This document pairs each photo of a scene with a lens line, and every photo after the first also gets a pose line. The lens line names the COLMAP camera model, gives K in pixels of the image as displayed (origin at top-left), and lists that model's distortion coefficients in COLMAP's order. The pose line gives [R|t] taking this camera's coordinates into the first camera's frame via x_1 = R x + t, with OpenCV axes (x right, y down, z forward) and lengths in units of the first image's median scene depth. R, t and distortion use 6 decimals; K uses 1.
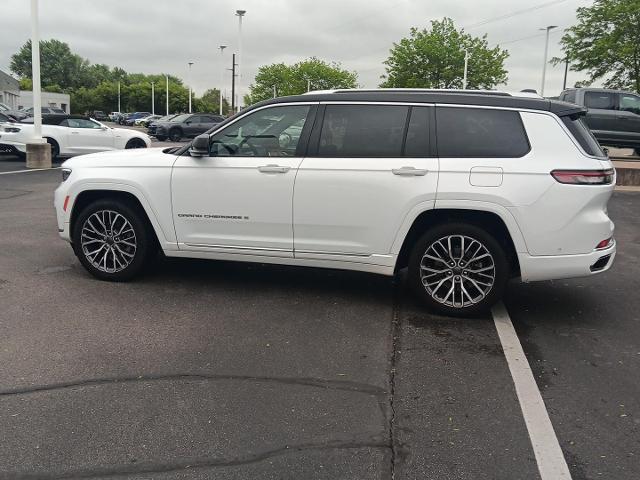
lens RADIAL K [[656.0, 0, 320.0], [0, 656.0, 240.0], [0, 0, 1]] dist [0.134656, -0.326319]
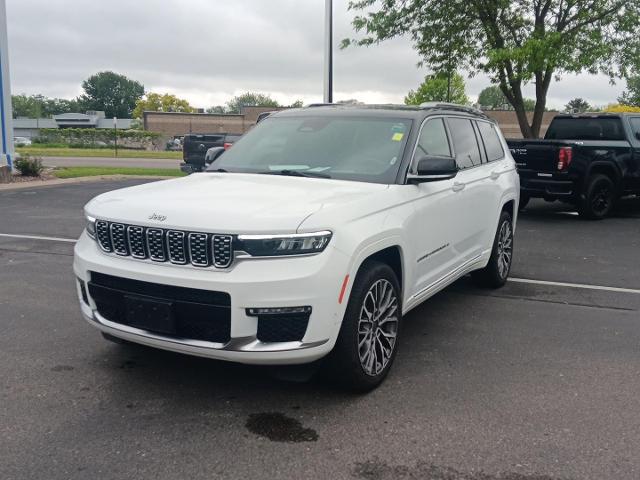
lens RADIAL K [[656.0, 0, 320.0], [0, 656.0, 240.0], [0, 0, 1]] dist [0.134656, -0.326319]
pose [[0.213667, -0.181431, 0.959911, -1.039496], [0.164679, 0.975230, 0.147670, -0.207136], [-0.962927, 0.126525, 0.238252, 0.983819]]
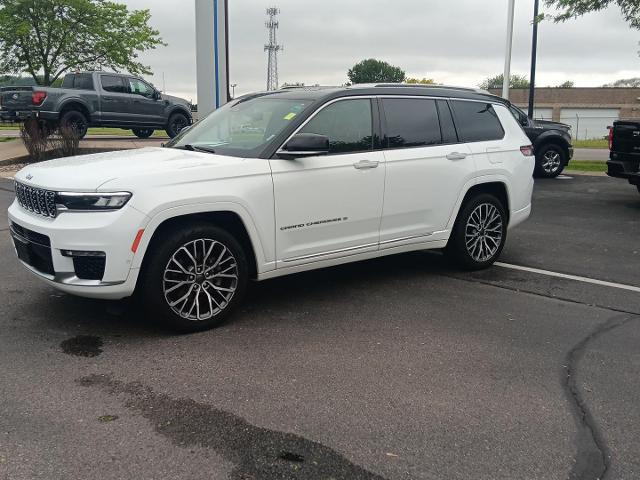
lens RADIAL K [[656.0, 0, 320.0], [0, 656.0, 240.0], [0, 0, 1]] dist [0.134656, -0.326319]
pose [[0.572814, -0.175773, 0.800617, -0.928659], [0.150826, 0.982662, 0.107830, -0.114708], [-0.805690, 0.058987, 0.589393, 0.487340]]
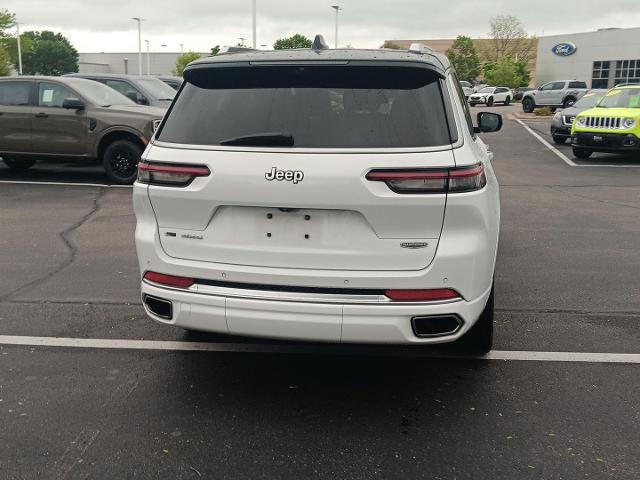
lens RADIAL K [[656.0, 0, 320.0], [0, 656.0, 240.0], [0, 0, 1]] dist [0.134656, -0.326319]
pose [[0.080205, 0.184395, -0.979574, 0.990048], [-0.176866, 0.969779, 0.168070, -0.153875], [0.980962, 0.159773, 0.110394, 1.009890]]
